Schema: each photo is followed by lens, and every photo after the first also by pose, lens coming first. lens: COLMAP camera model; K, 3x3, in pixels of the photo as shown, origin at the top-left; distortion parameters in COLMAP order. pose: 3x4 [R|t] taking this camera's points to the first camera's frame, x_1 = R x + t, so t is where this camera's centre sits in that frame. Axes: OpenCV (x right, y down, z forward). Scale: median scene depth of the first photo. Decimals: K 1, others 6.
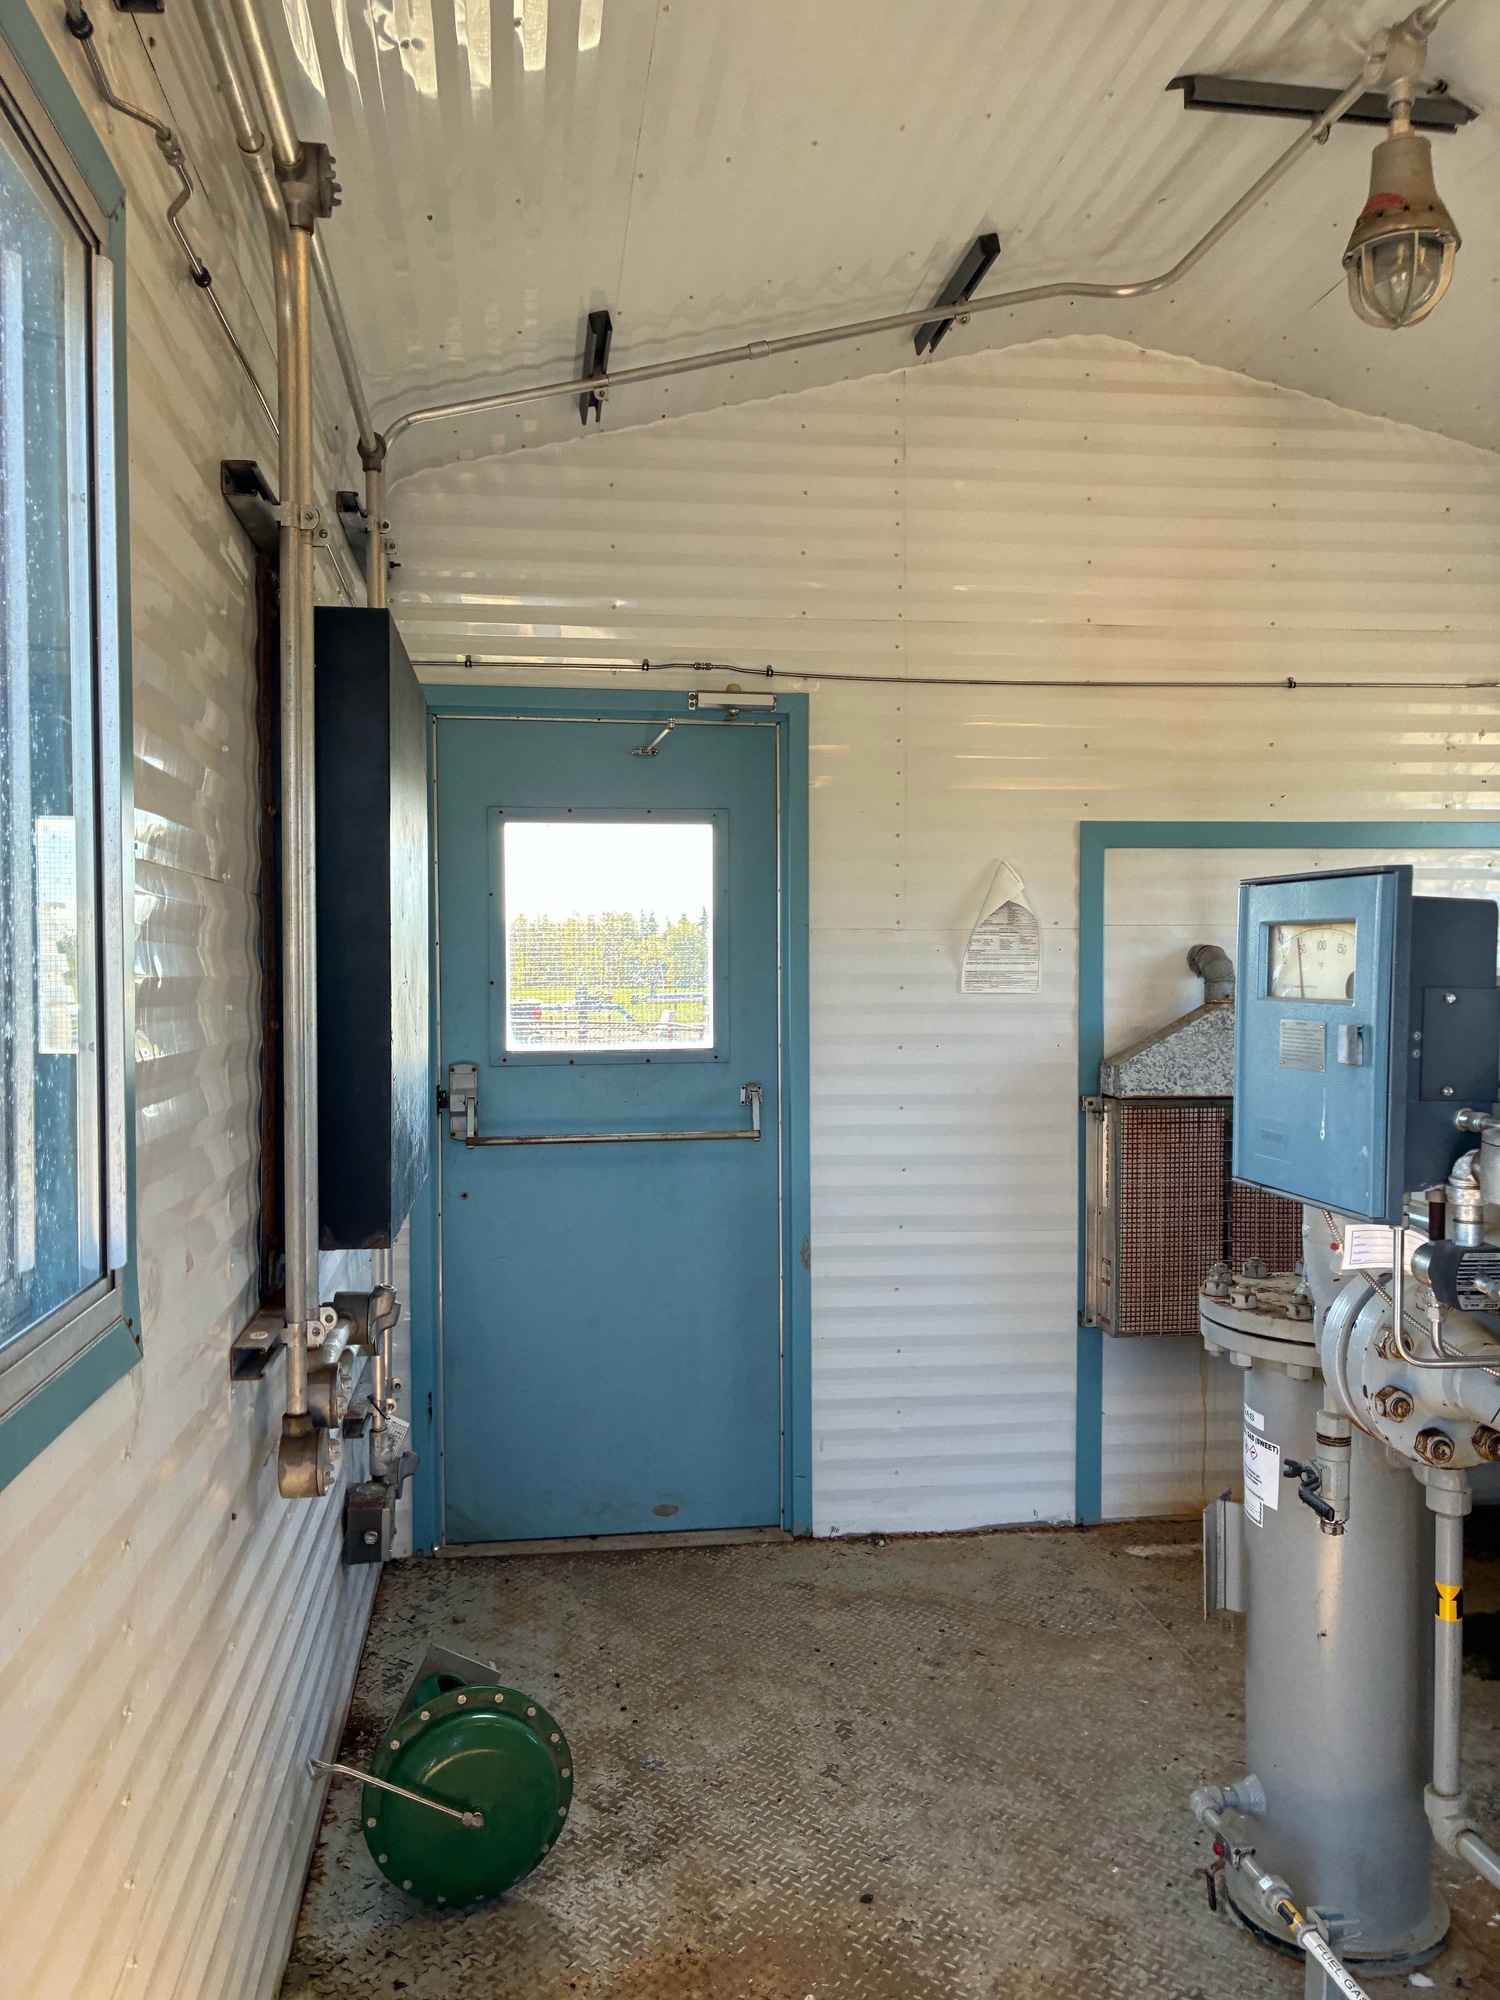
lens RADIAL K [[1533.2, 0, 755.5], [0, 1533.2, 1023.1], [0, 0, 1]] dist [0.062805, -0.091998]
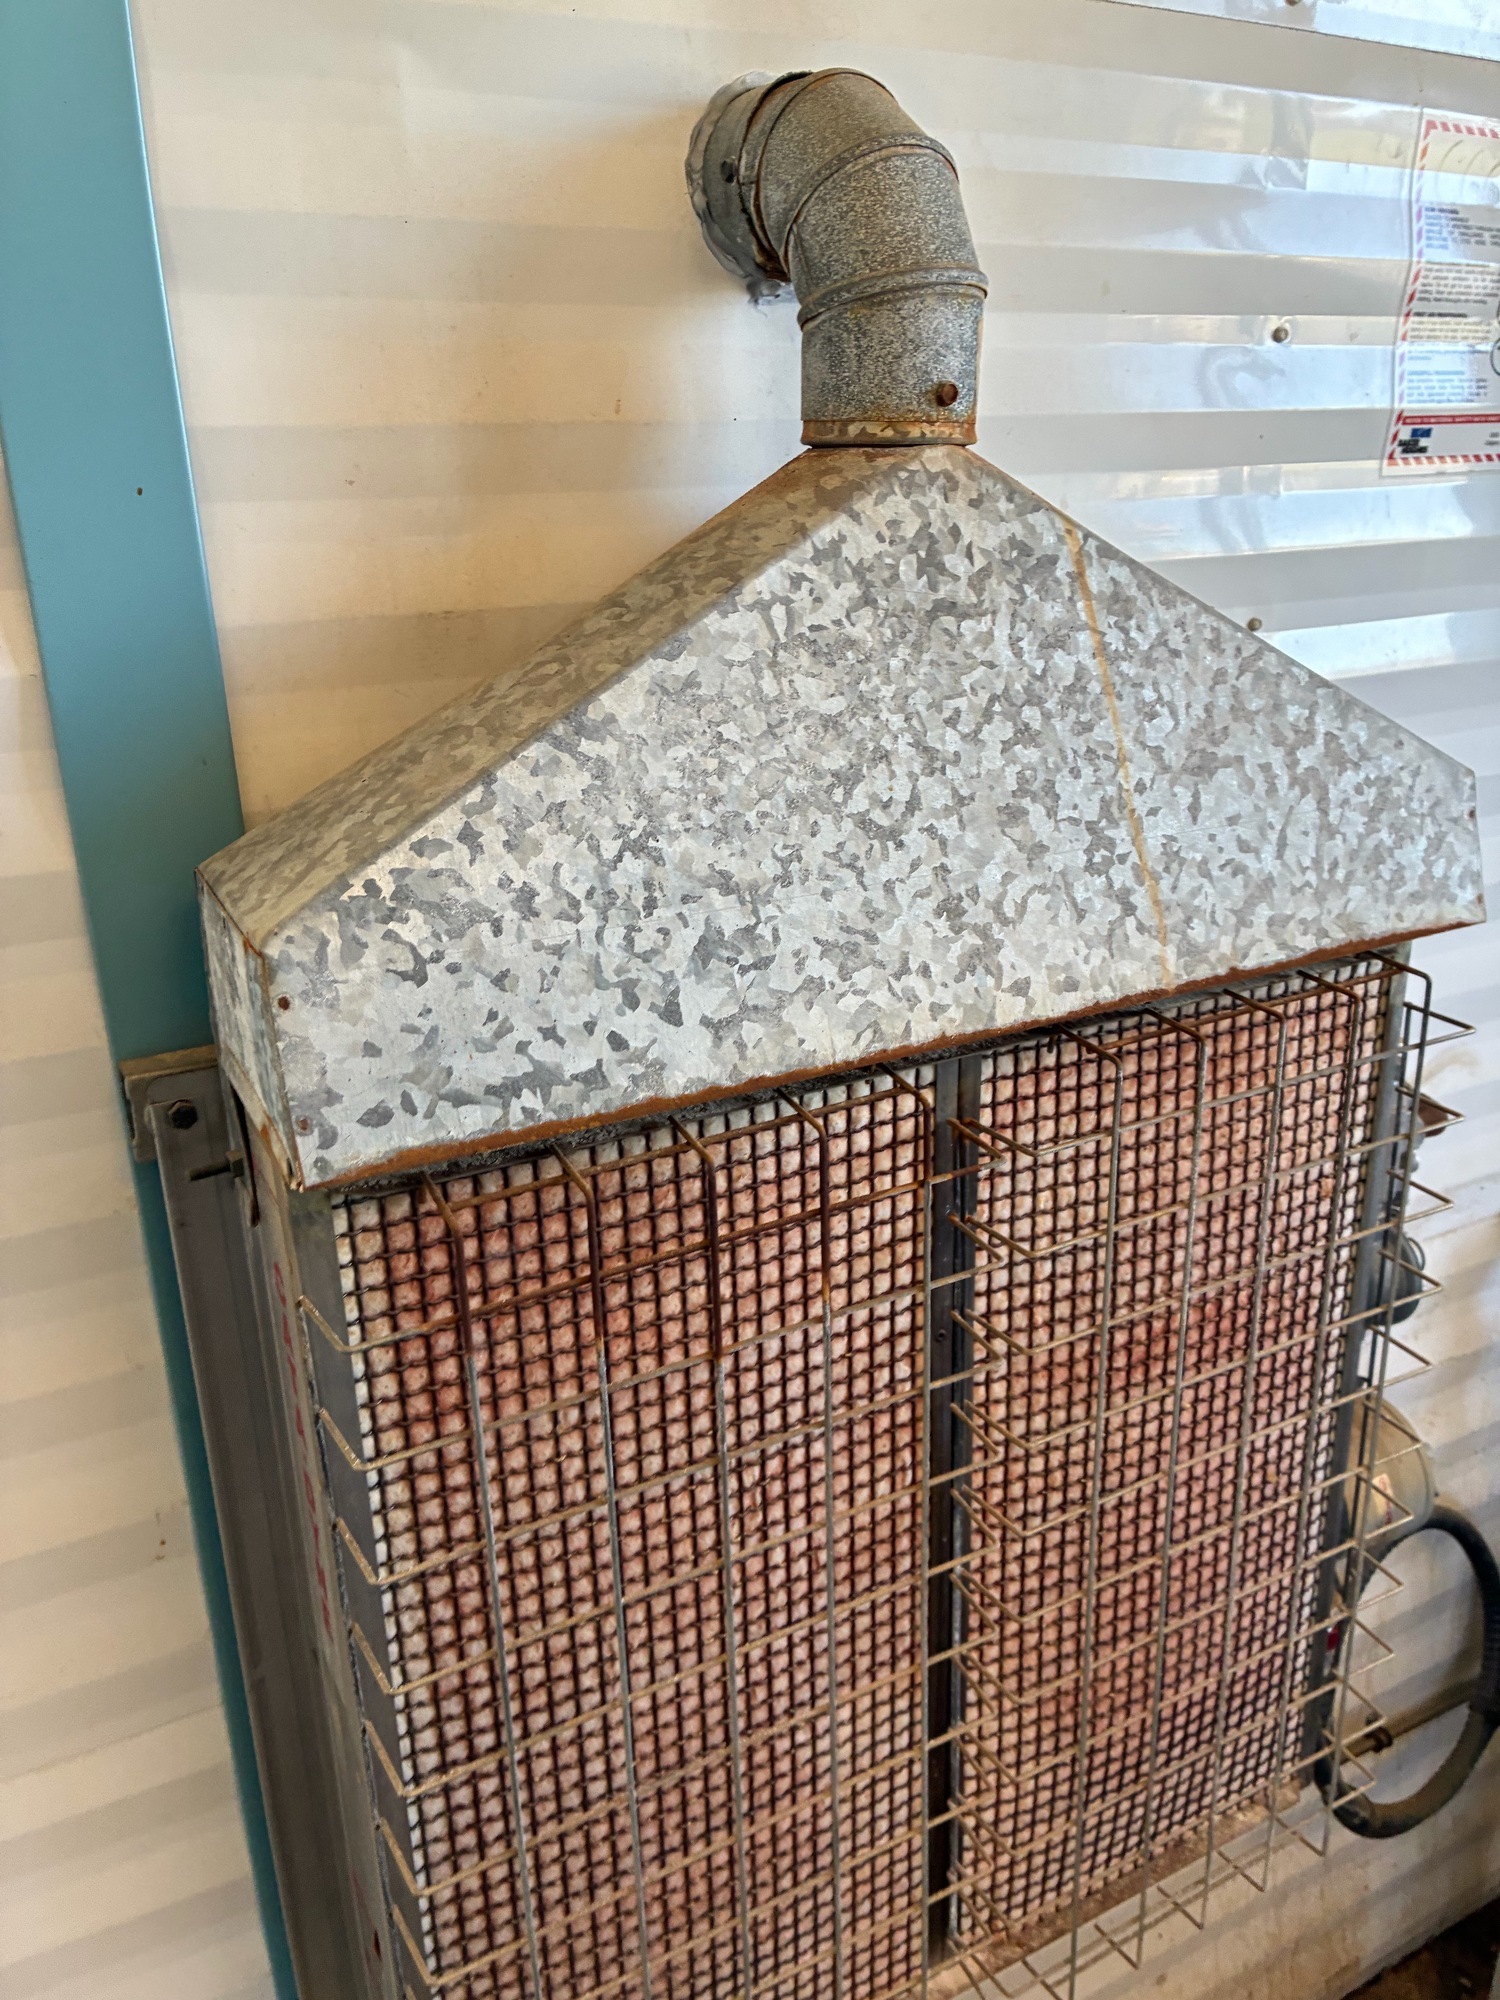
lens RADIAL K [[1533.2, 0, 755.5], [0, 1533.2, 1023.1], [0, 0, 1]] dist [0.062805, -0.091998]
pose [[0.942029, -0.138380, 0.305667, 0.232540], [0.038135, 0.949247, 0.312210, -0.006381], [-0.333357, -0.282455, 0.899496, 0.855030]]
